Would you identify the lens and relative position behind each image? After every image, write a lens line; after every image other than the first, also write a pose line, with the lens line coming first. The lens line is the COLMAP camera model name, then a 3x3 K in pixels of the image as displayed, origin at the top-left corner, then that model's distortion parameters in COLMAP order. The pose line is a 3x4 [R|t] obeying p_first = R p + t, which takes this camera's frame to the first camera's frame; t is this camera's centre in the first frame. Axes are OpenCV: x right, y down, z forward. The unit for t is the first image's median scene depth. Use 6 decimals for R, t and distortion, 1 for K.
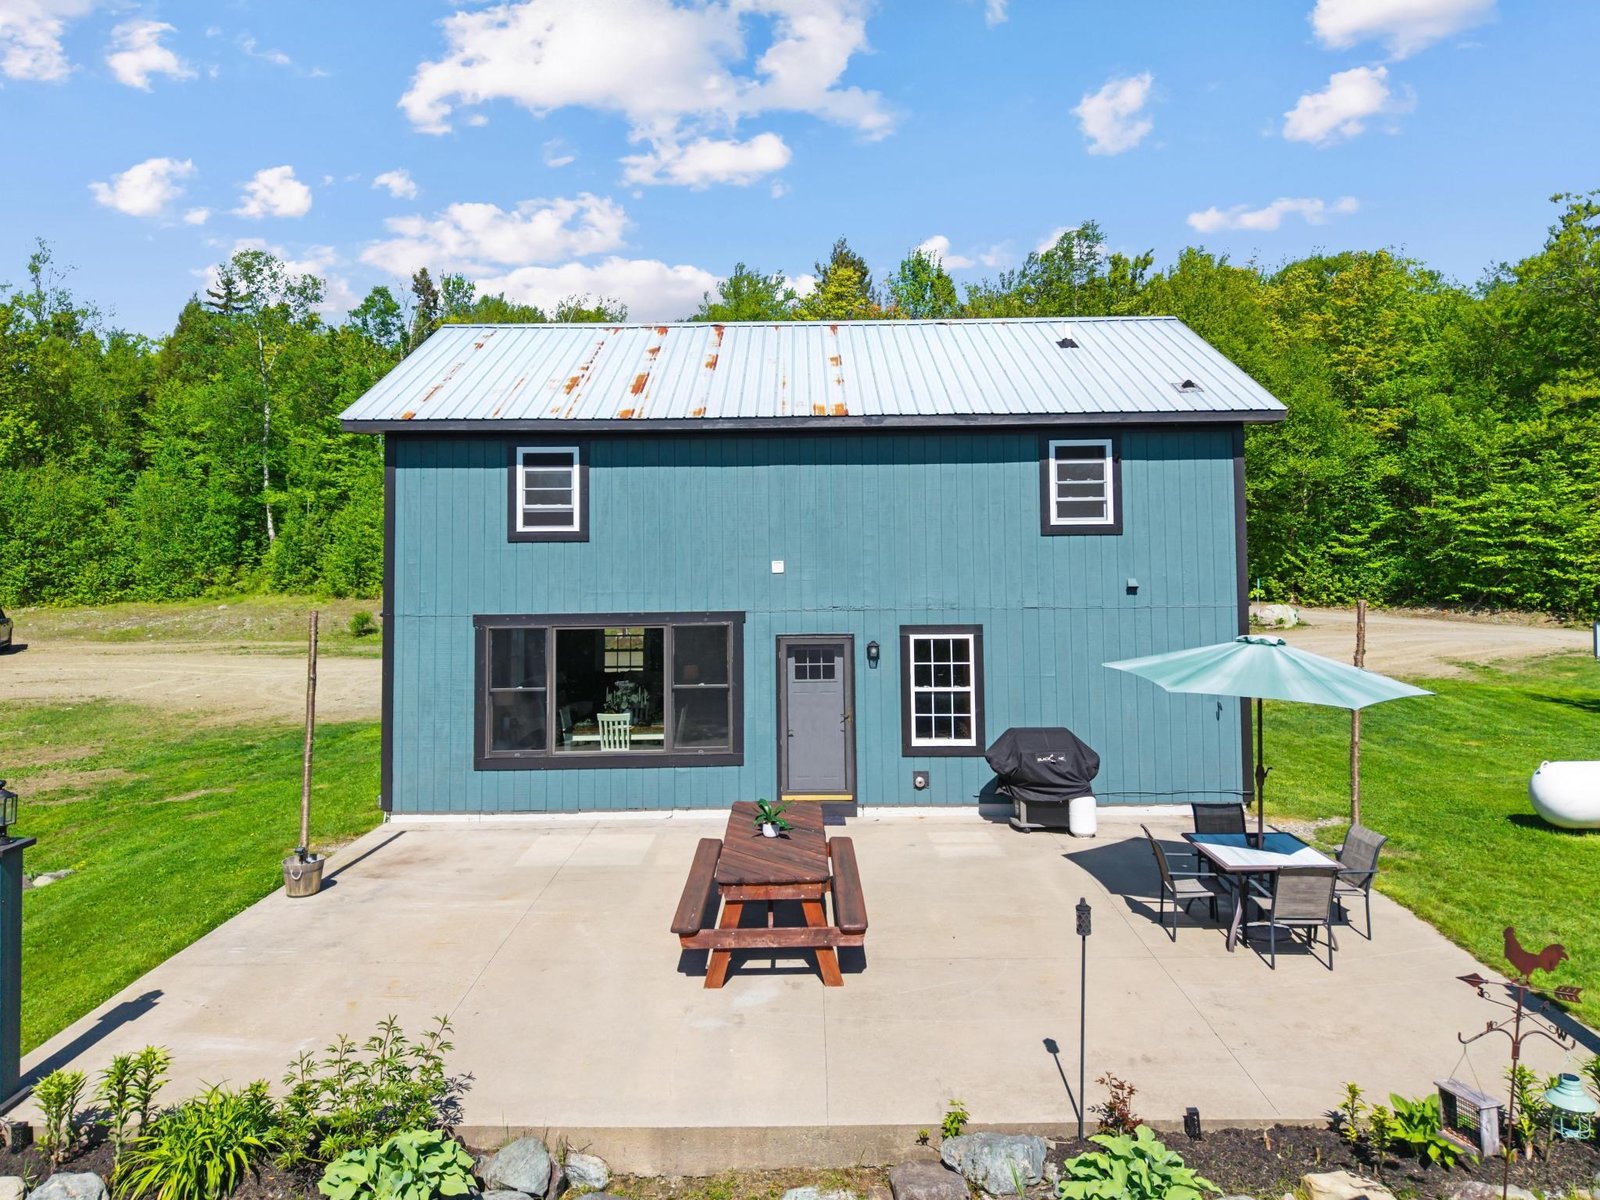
lens RADIAL K [[1125.2, 0, 800.9], [0, 1125.2, 498.0], [0, 0, 1]] dist [0.050239, -0.058462]
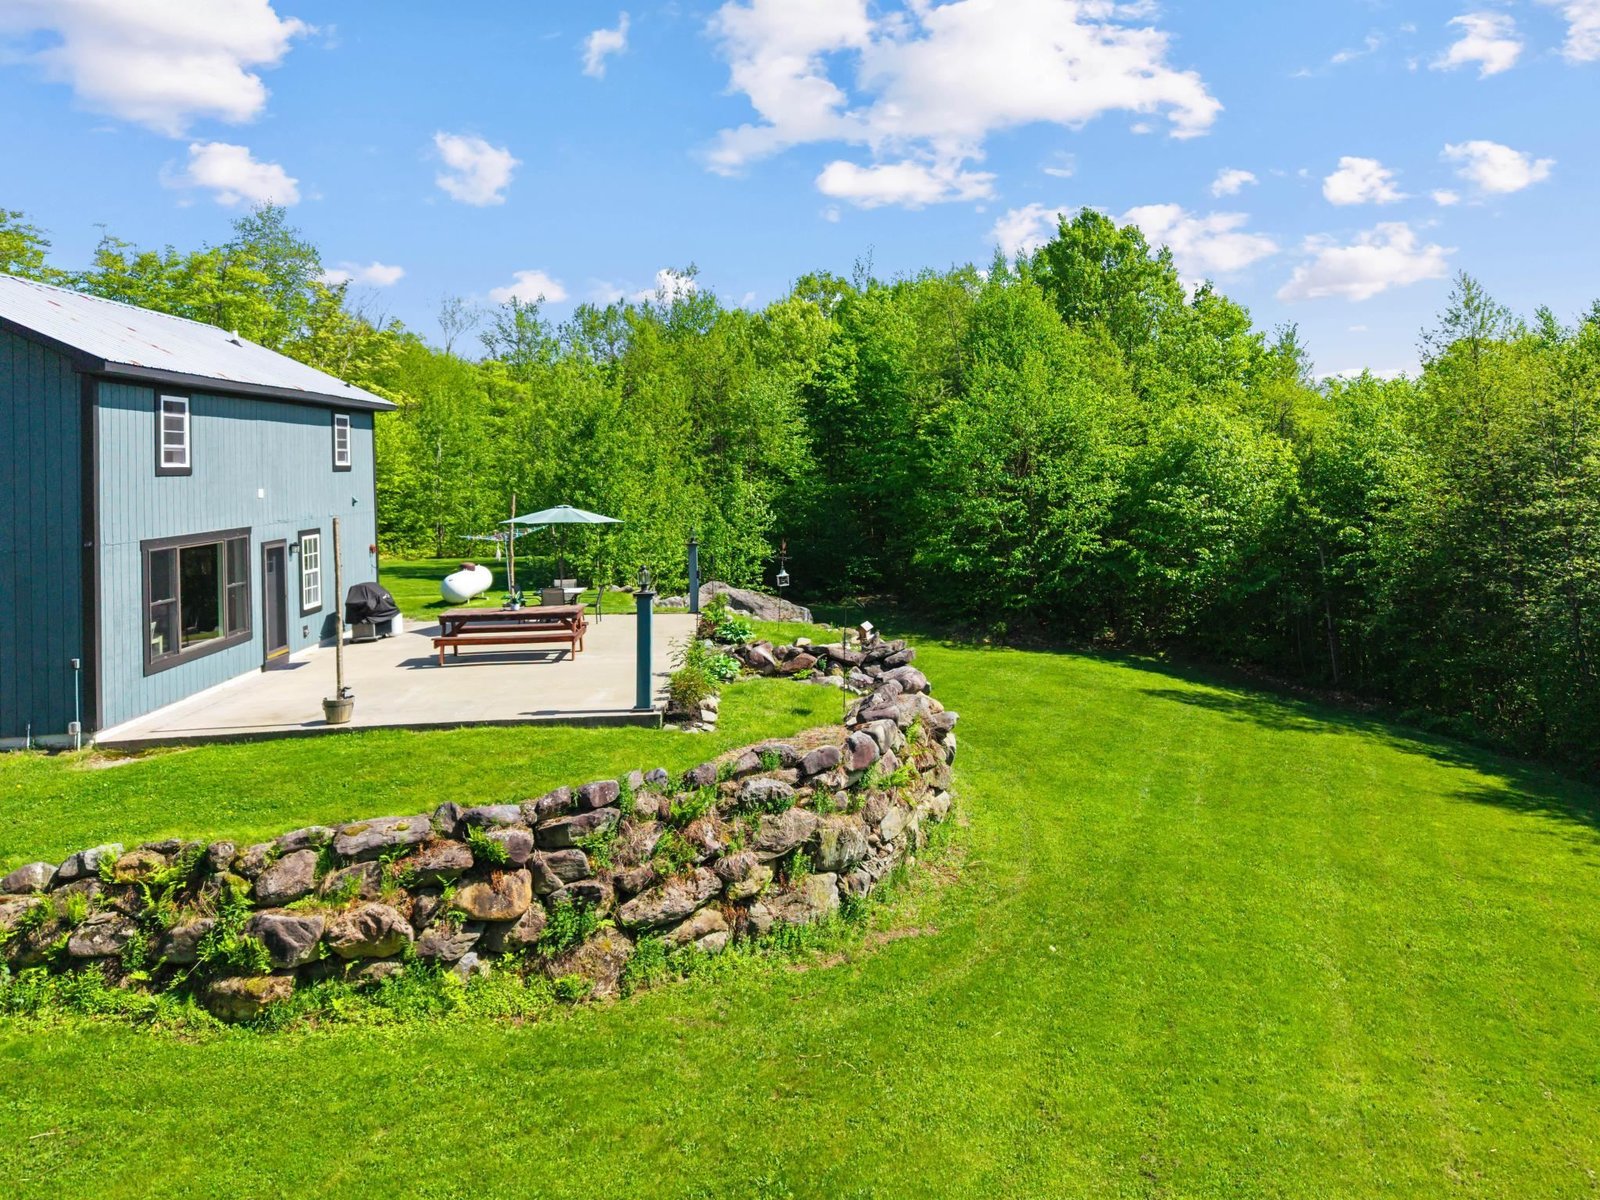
lens RADIAL K [[1115.4, 0, 778.3], [0, 1115.4, 393.3], [0, 0, 1]] dist [0.001982, 0.005837]
pose [[-0.010973, 0.072468, 0.997310, -1.408552], [-0.000817, 0.997369, -0.072481, 0.036501], [-0.999939, -0.001610, -0.010884, 0.371061]]
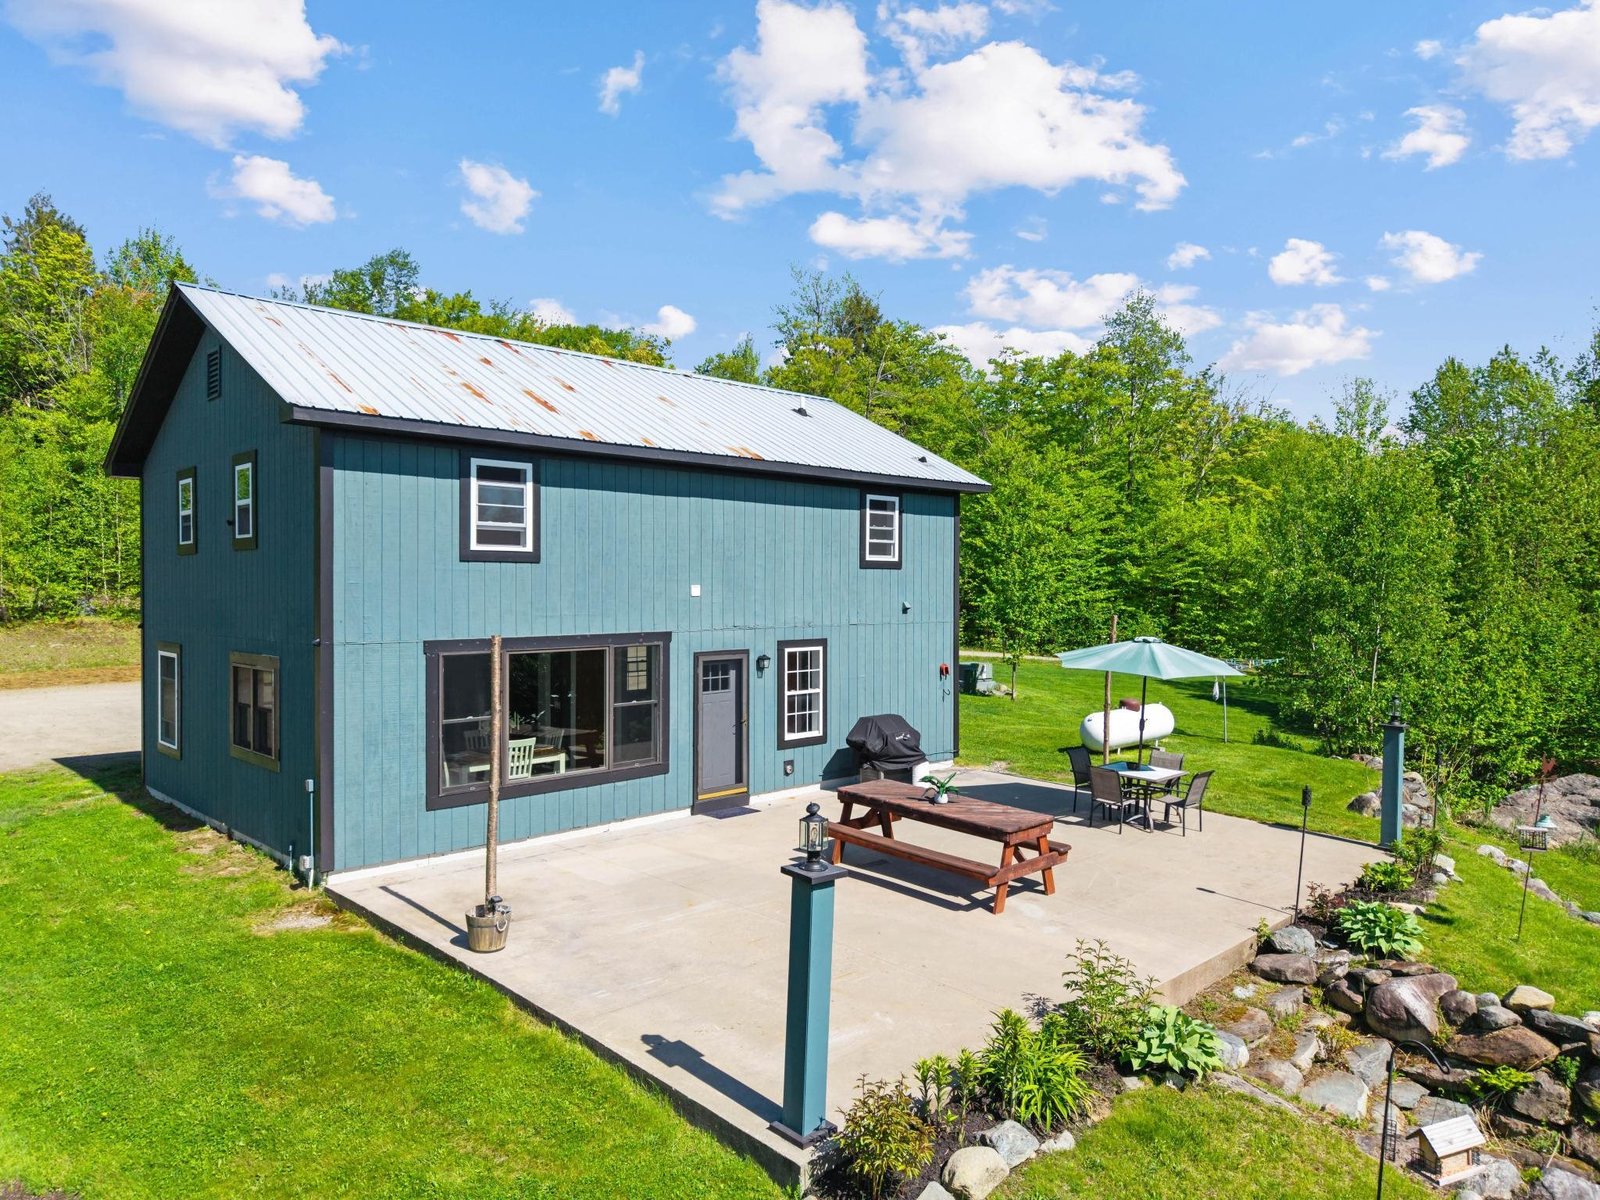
lens RADIAL K [[1050.3, 0, 824.8], [0, 1050.3, 594.1], [0, 0, 1]] dist [0.080448, -0.078102]
pose [[0.712812, 0.007041, 0.701320, -0.647053], [-0.048946, 0.998011, 0.039729, 0.017193], [-0.699646, -0.062646, 0.711738, 0.178539]]
